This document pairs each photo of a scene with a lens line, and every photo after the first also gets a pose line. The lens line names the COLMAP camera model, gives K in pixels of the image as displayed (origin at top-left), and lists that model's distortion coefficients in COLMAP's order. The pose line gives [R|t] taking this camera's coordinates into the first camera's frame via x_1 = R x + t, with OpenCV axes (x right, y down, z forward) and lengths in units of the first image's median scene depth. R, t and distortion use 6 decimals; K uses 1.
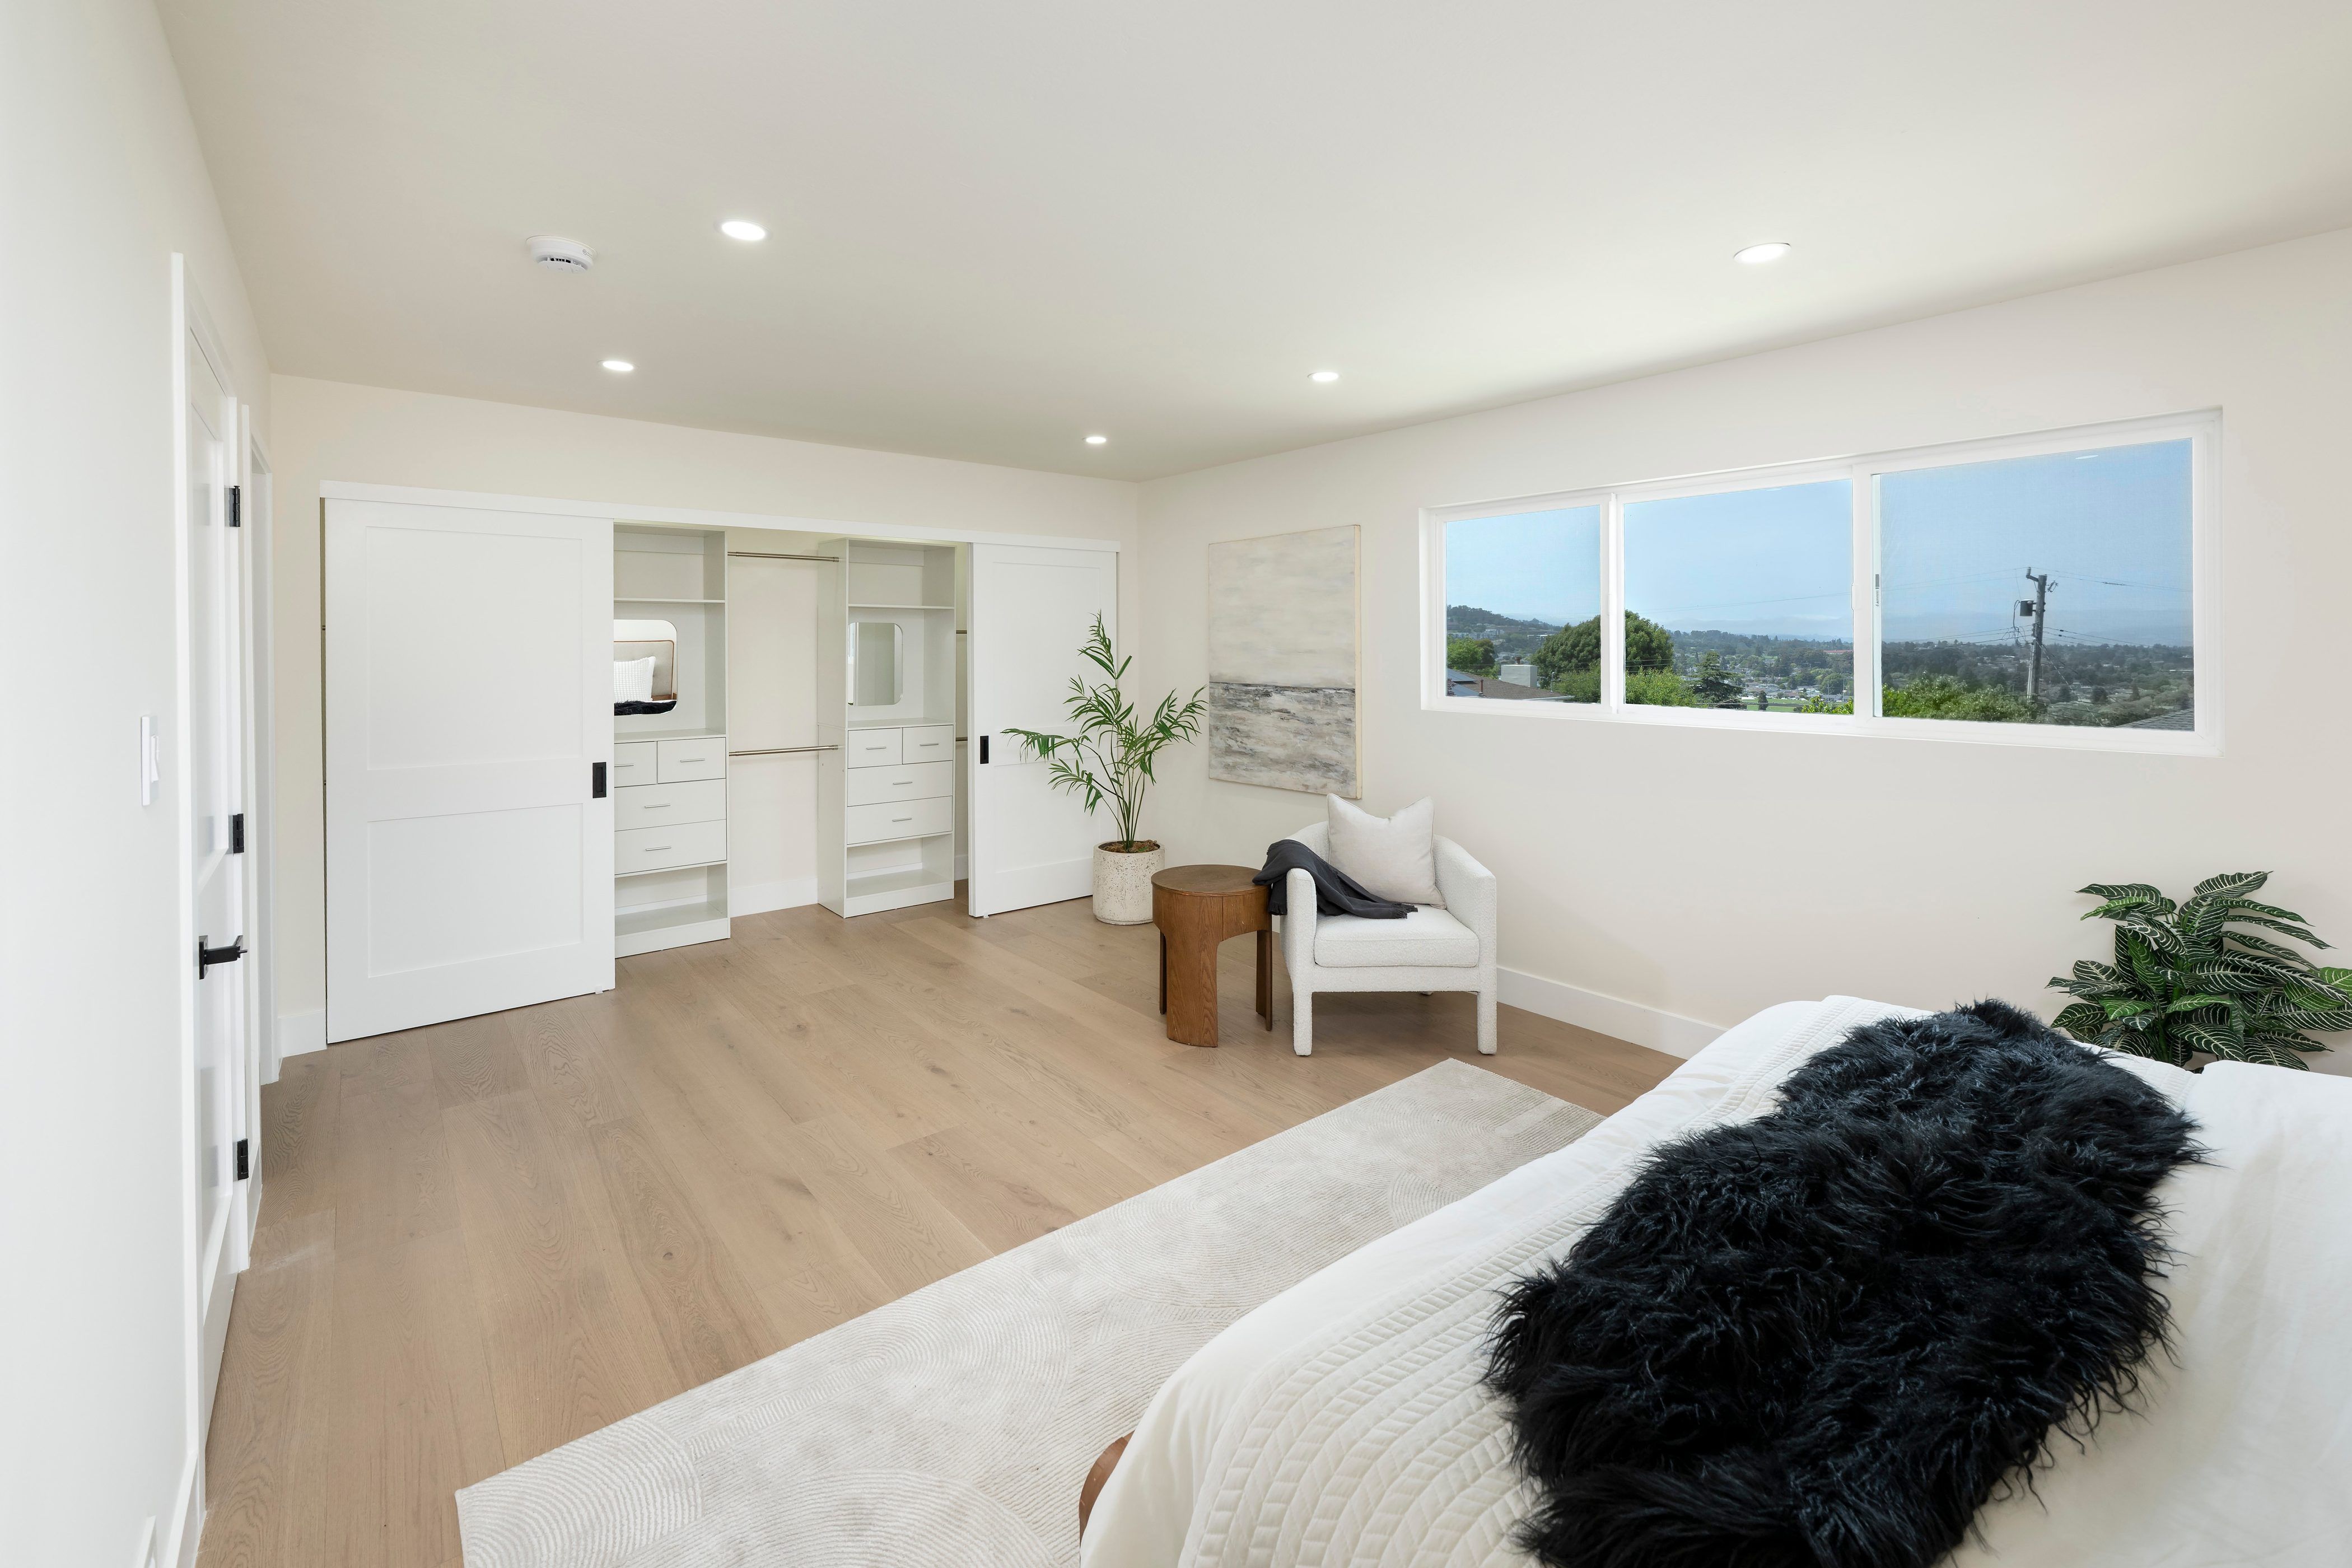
lens RADIAL K [[976.0, 0, 1199.6], [0, 976.0, 649.9], [0, 0, 1]] dist [0.005379, -0.001772]
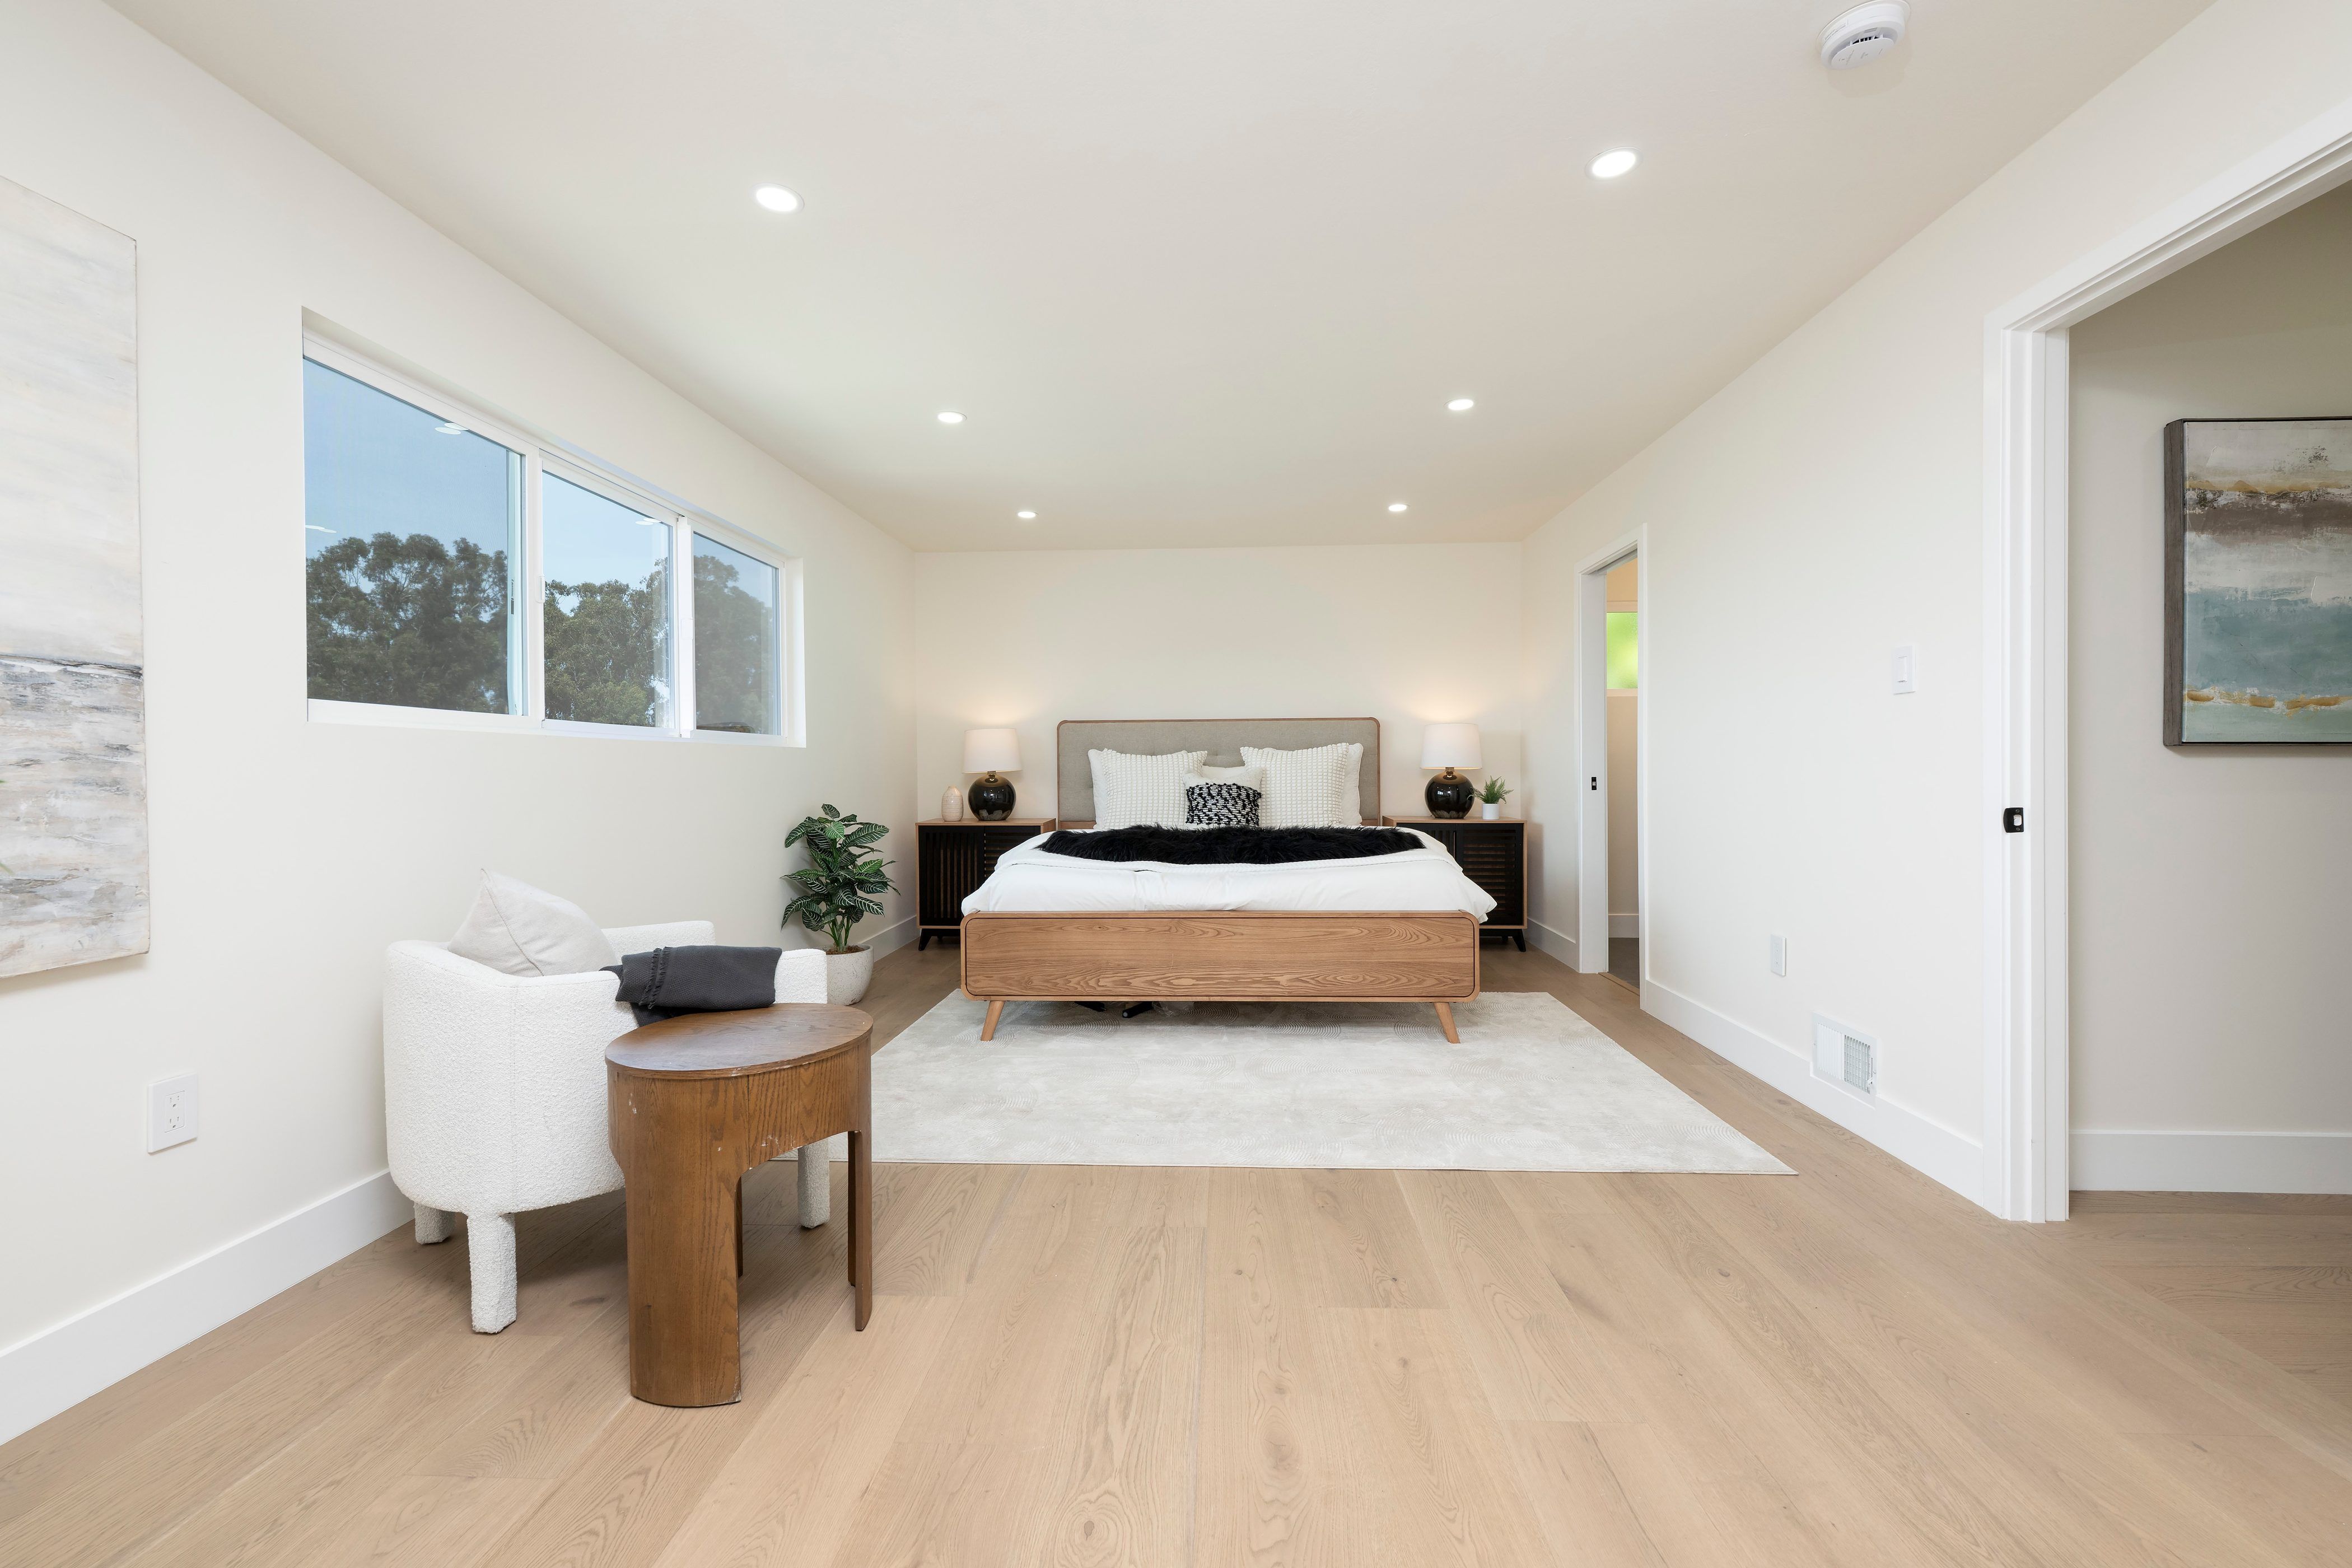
lens RADIAL K [[976.0, 0, 1175.0], [0, 976.0, 778.9], [0, 0, 1]] dist [0.005379, -0.001772]
pose [[-0.726471, -0.001188, 0.687196, -0.392986], [0.009577, 0.999884, 0.011853, 0.081608], [-0.687130, 0.015192, -0.726376, 0.980008]]
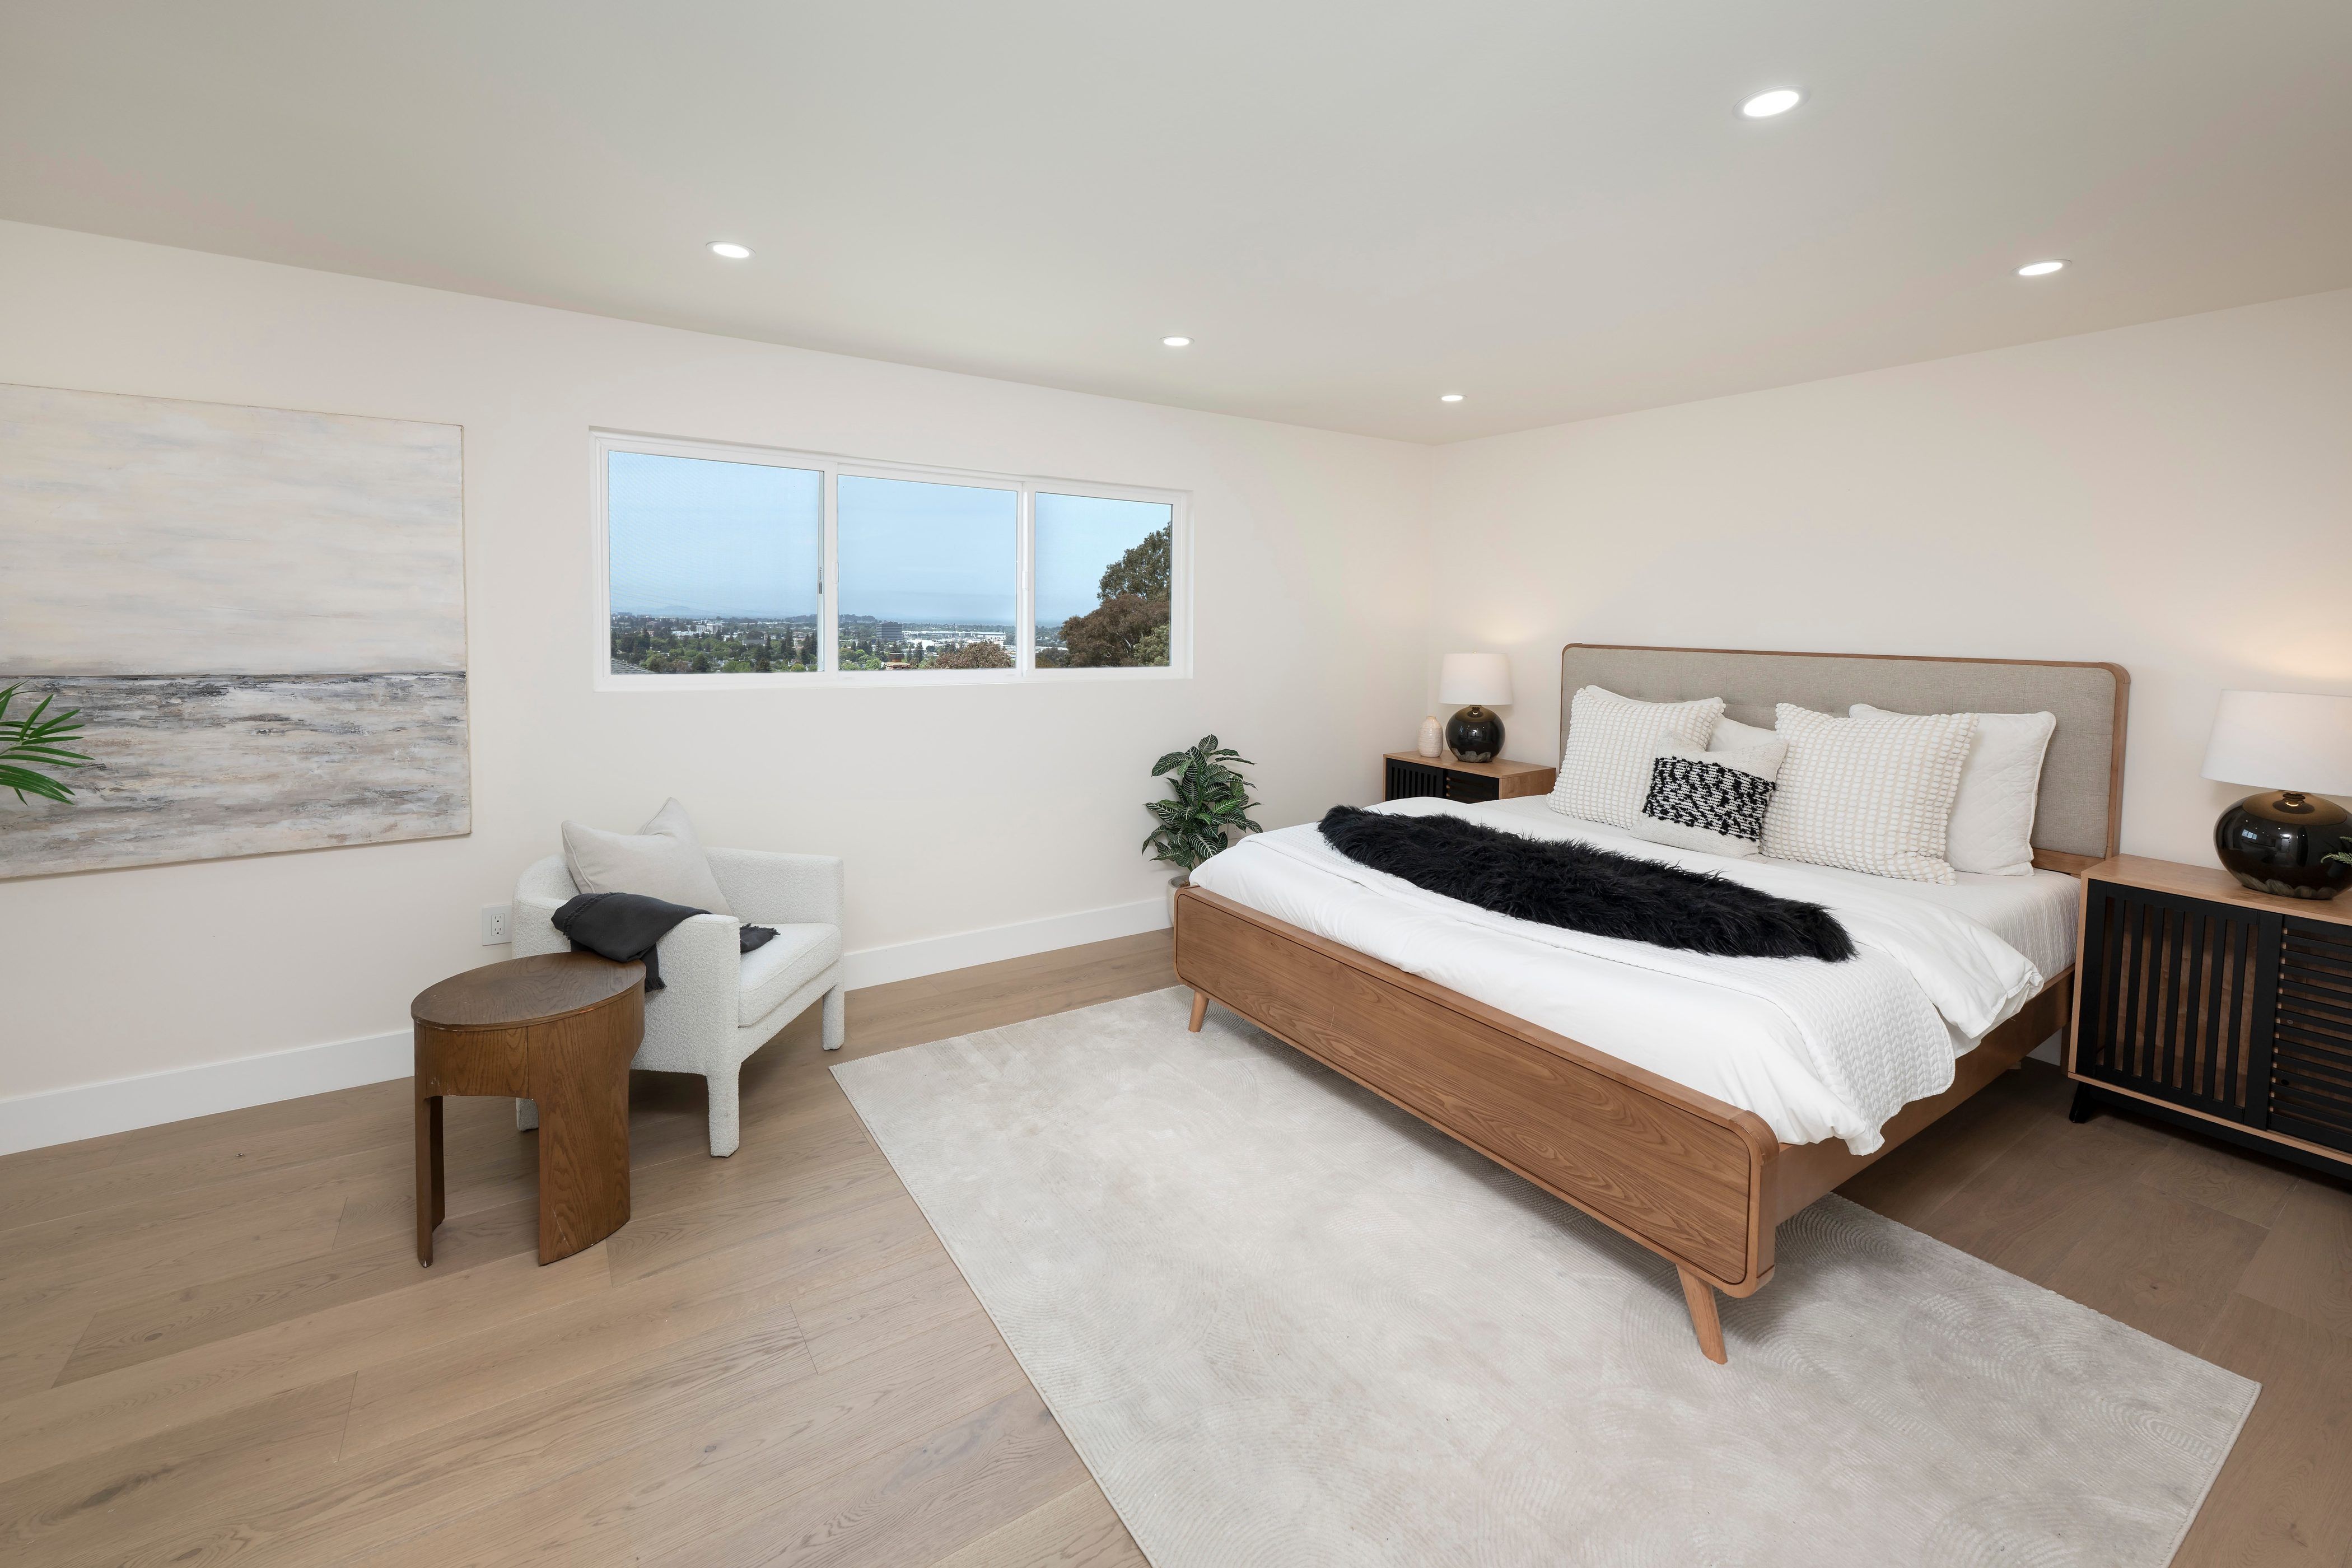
lens RADIAL K [[976.0, 0, 1152.9], [0, 976.0, 661.2], [0, 0, 1]] dist [0.005379, -0.001772]
pose [[0.122466, -0.038921, 0.991709, -0.441244], [-0.012472, 0.999091, 0.040751, -0.000539], [-0.992394, -0.017359, 0.121869, 0.438790]]
